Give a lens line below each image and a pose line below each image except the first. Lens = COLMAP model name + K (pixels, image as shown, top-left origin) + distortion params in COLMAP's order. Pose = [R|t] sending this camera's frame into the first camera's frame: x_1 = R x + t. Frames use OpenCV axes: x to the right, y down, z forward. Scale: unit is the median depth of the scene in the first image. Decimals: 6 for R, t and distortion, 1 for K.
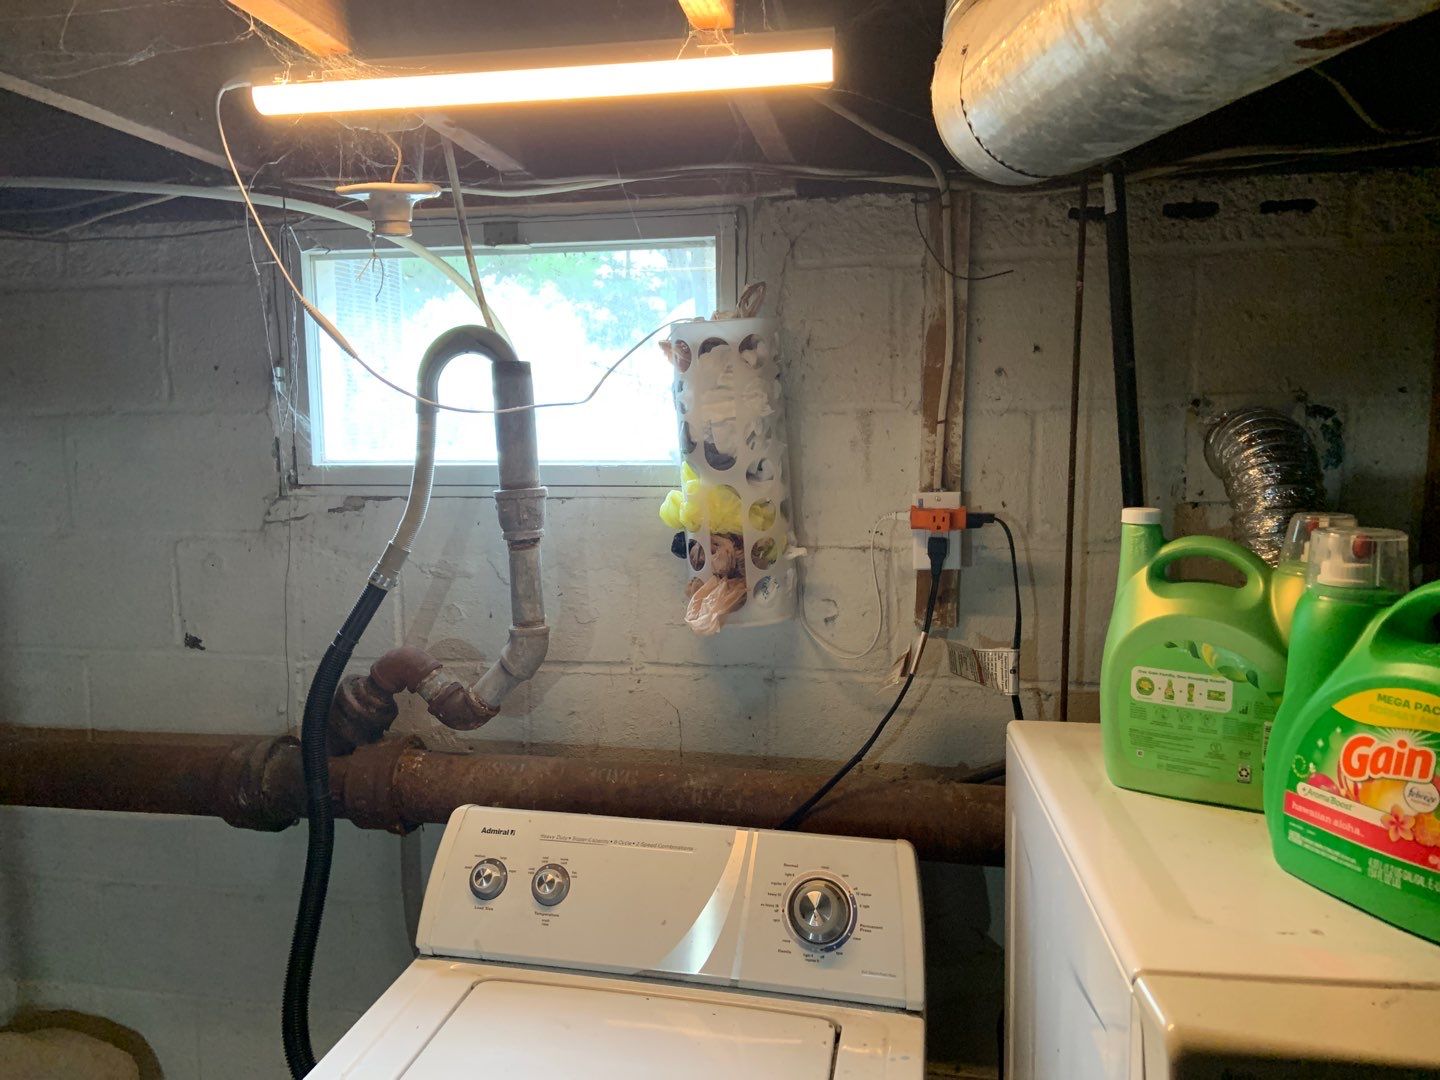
lens RADIAL K [[1067.4, 0, 694.0], [0, 1067.4, 533.7], [0, 0, 1]] dist [0.093321, -0.131307]
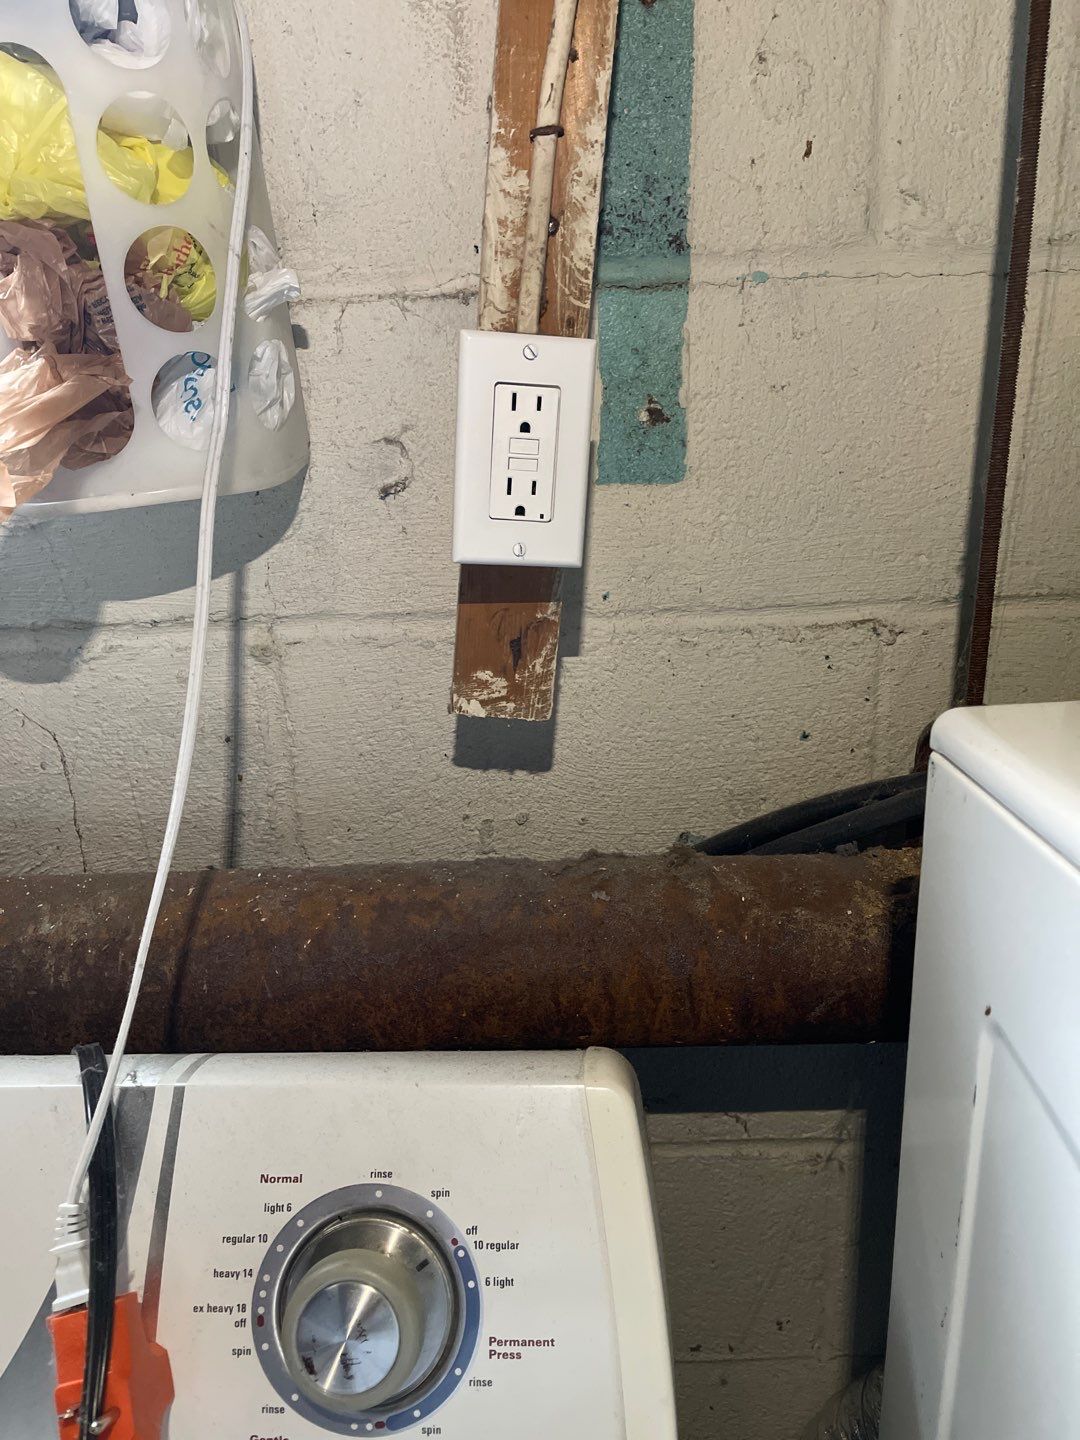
lens RADIAL K [[1067.4, 0, 540.0], [0, 1067.4, 720.0], [0, 0, 1]] dist [0.093321, -0.131307]
pose [[0.981974, -0.082691, 0.169966, 0.113600], [0.047714, 0.978549, 0.200412, 0.094266], [-0.182893, -0.188689, 0.964856, 0.627465]]
